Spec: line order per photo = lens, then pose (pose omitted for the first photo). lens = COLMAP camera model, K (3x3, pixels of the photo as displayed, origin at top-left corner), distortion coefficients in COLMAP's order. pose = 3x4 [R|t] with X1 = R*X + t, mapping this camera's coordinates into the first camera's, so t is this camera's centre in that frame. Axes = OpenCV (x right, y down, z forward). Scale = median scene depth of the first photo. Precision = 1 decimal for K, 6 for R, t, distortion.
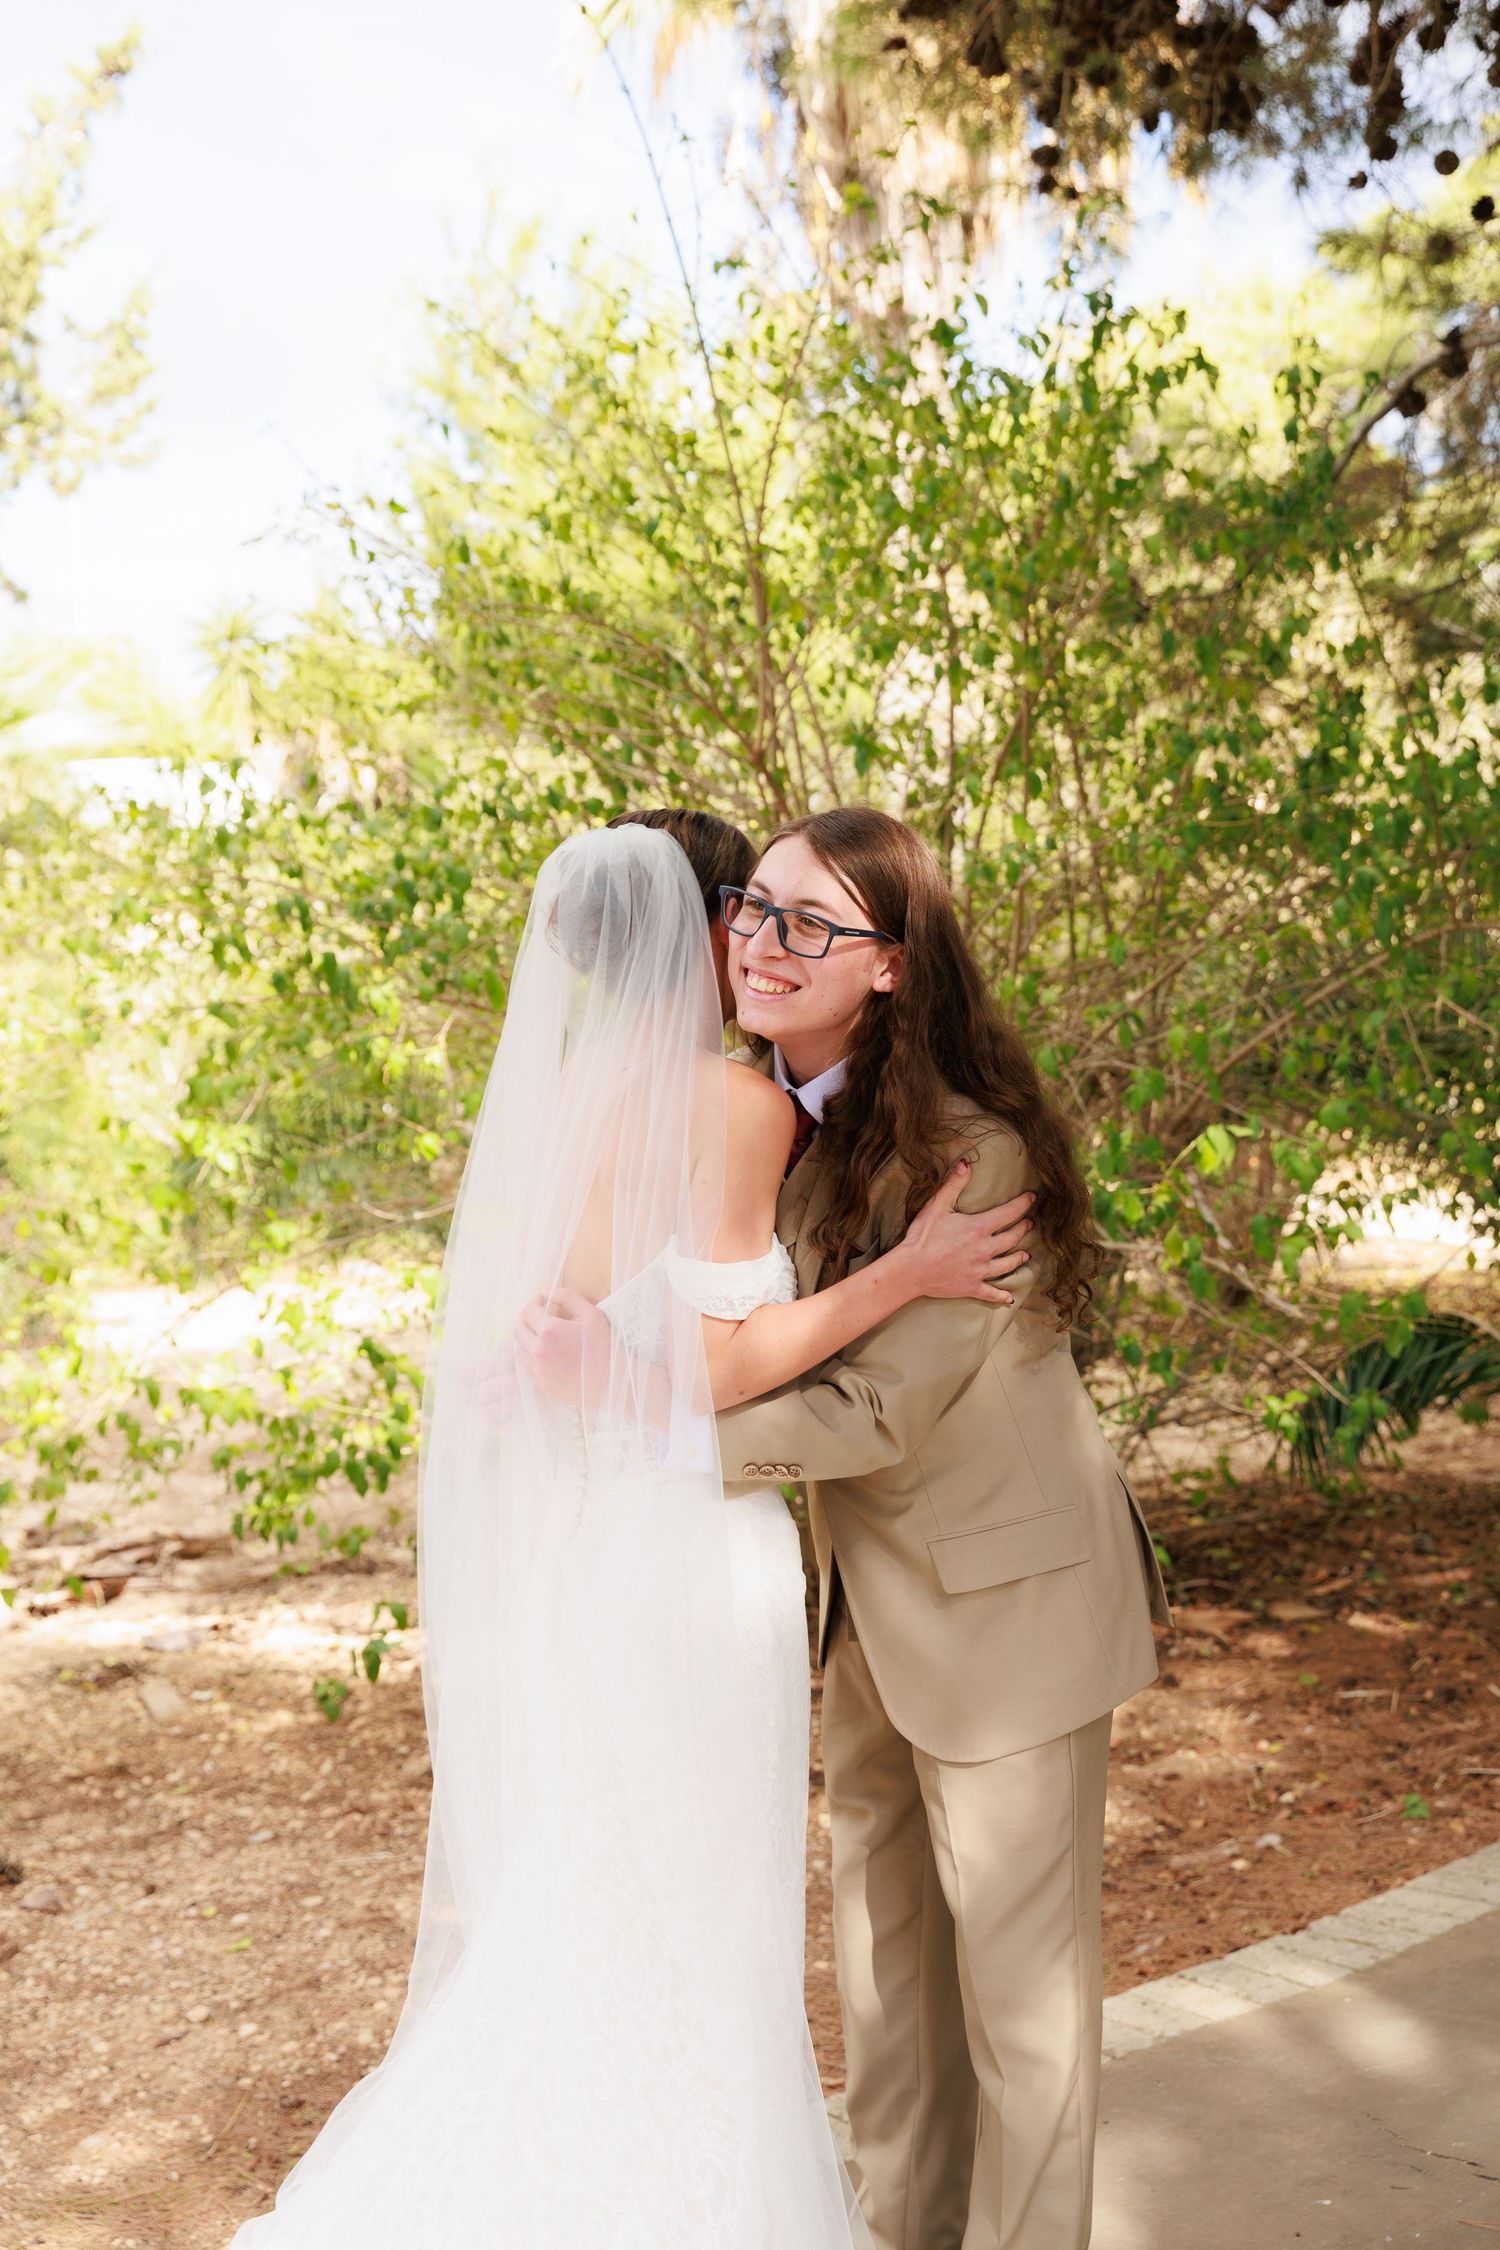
lens RADIAL K [[2913.6, 0, 706.6], [0, 2913.6, 1087.0], [0, 0, 1]] dist [-0.010181, 0.045410]
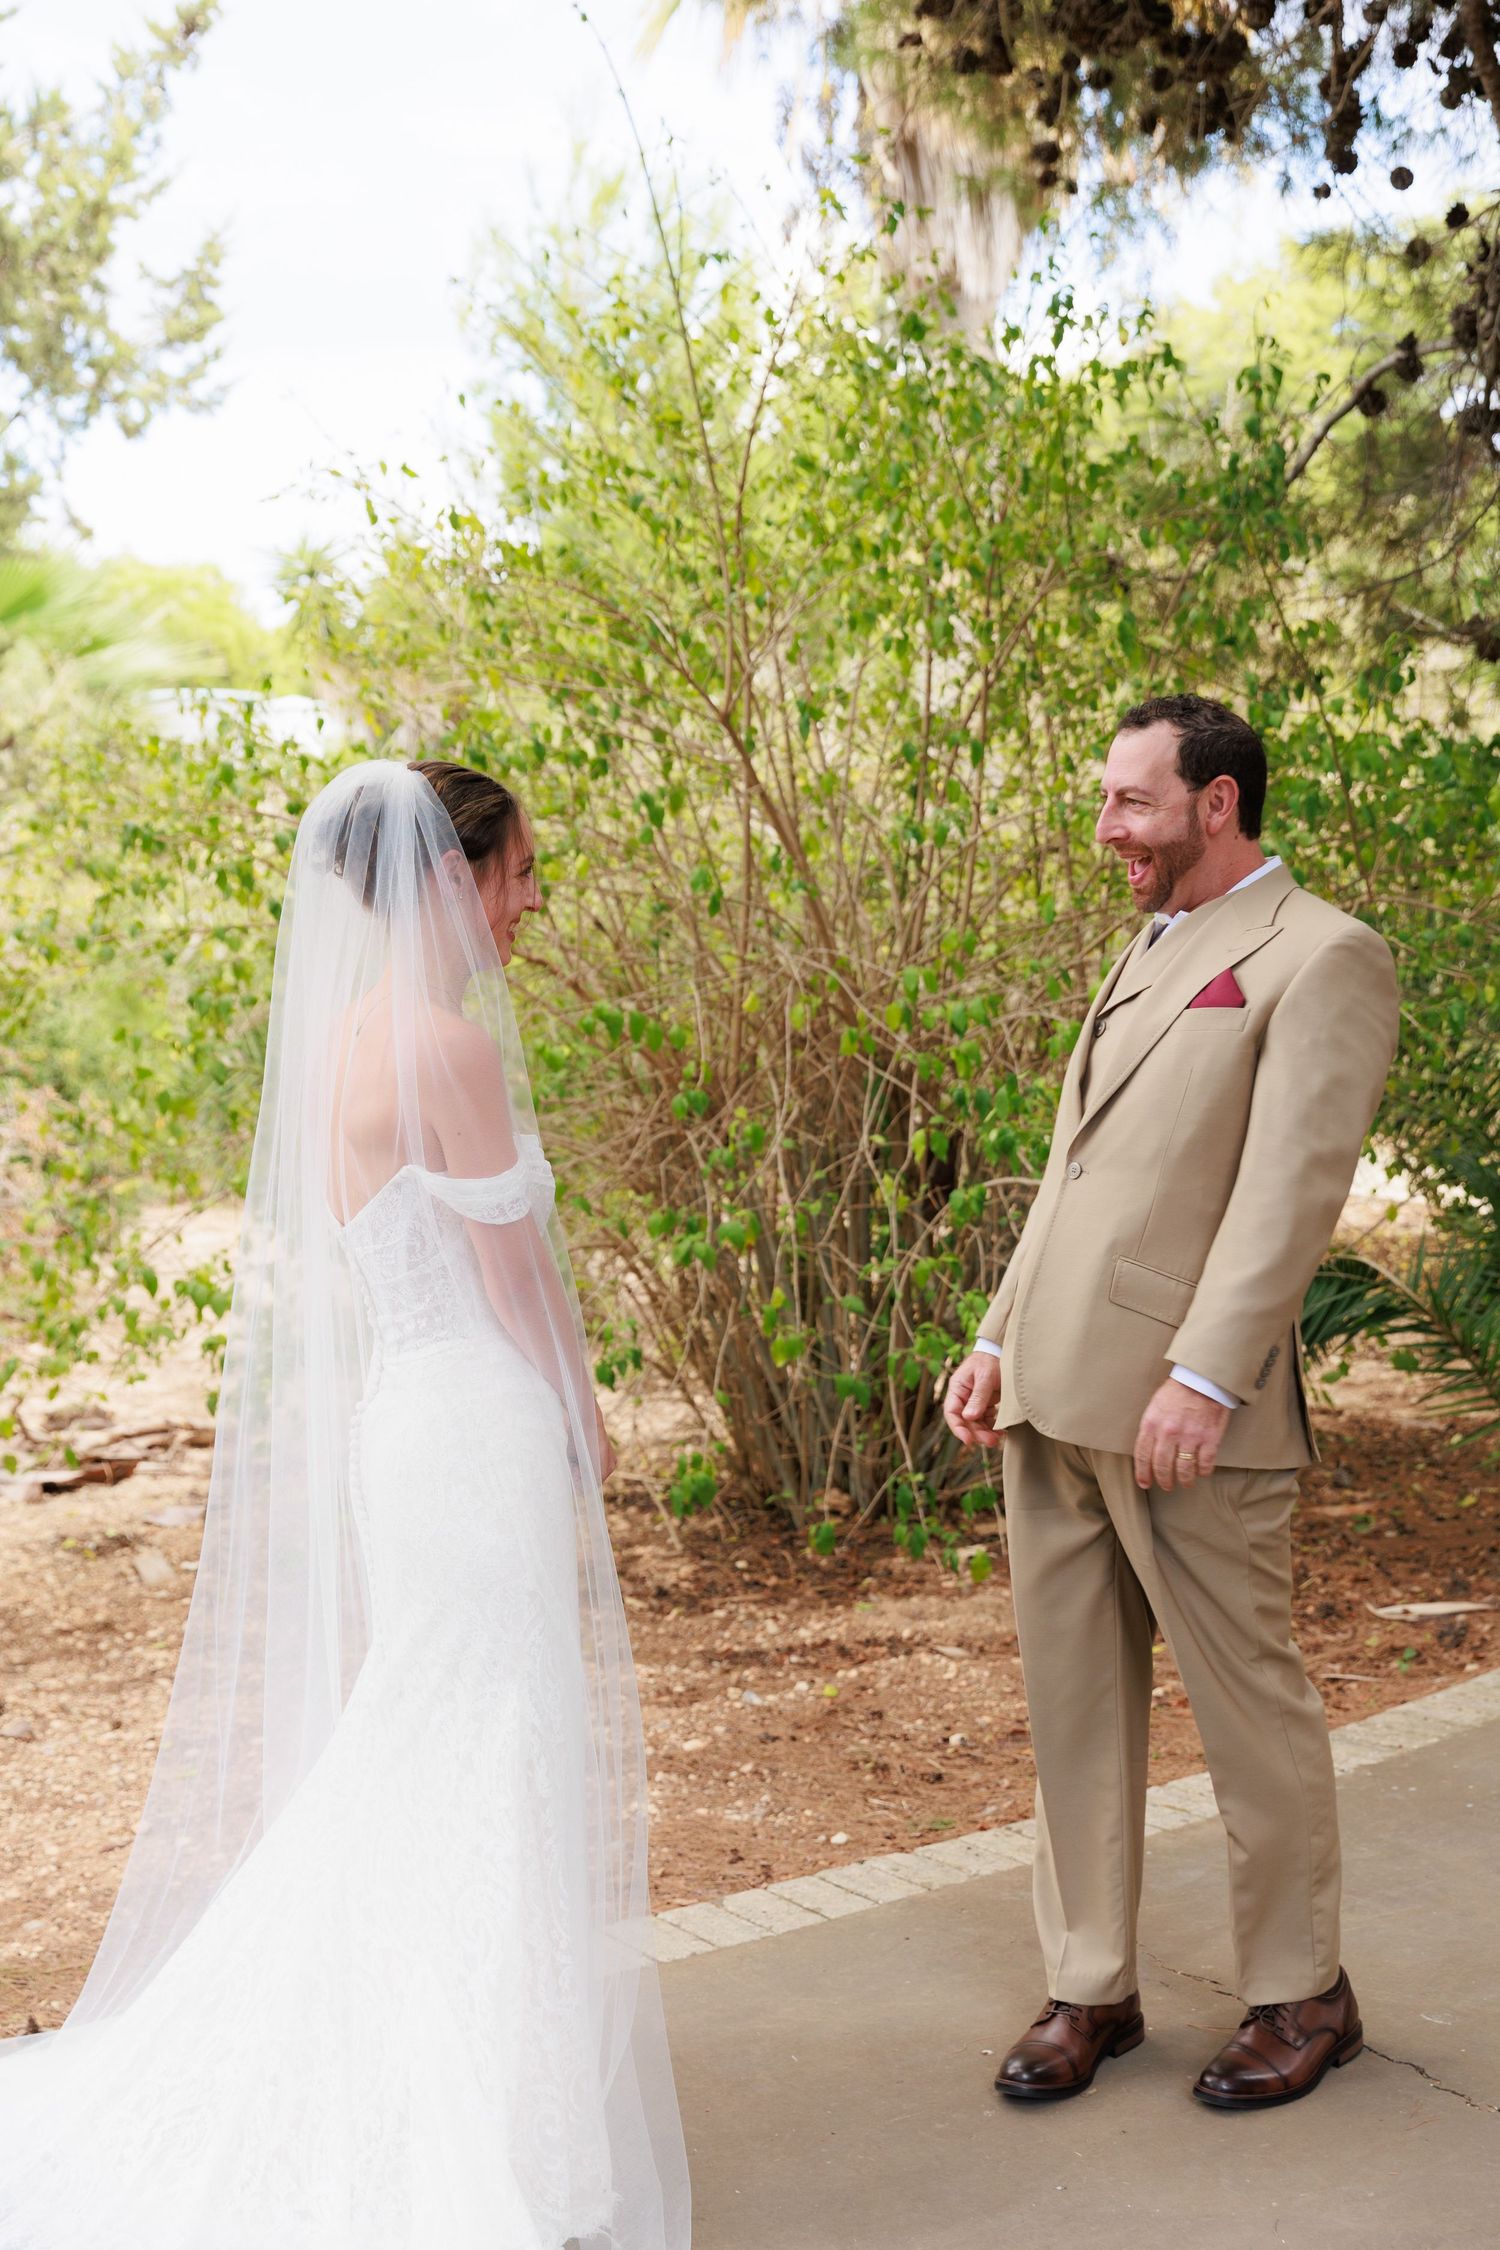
lens RADIAL K [[2989.0, 0, 753.0], [0, 2989.0, 1106.8], [0, 0, 1]] dist [-0.004065, 0.068827]
pose [[0.998780, 0.039293, -0.029911, 0.063758], [-0.038568, 0.998957, 0.024428, 0.002996], [0.030840, -0.023245, 0.999254, -0.103915]]
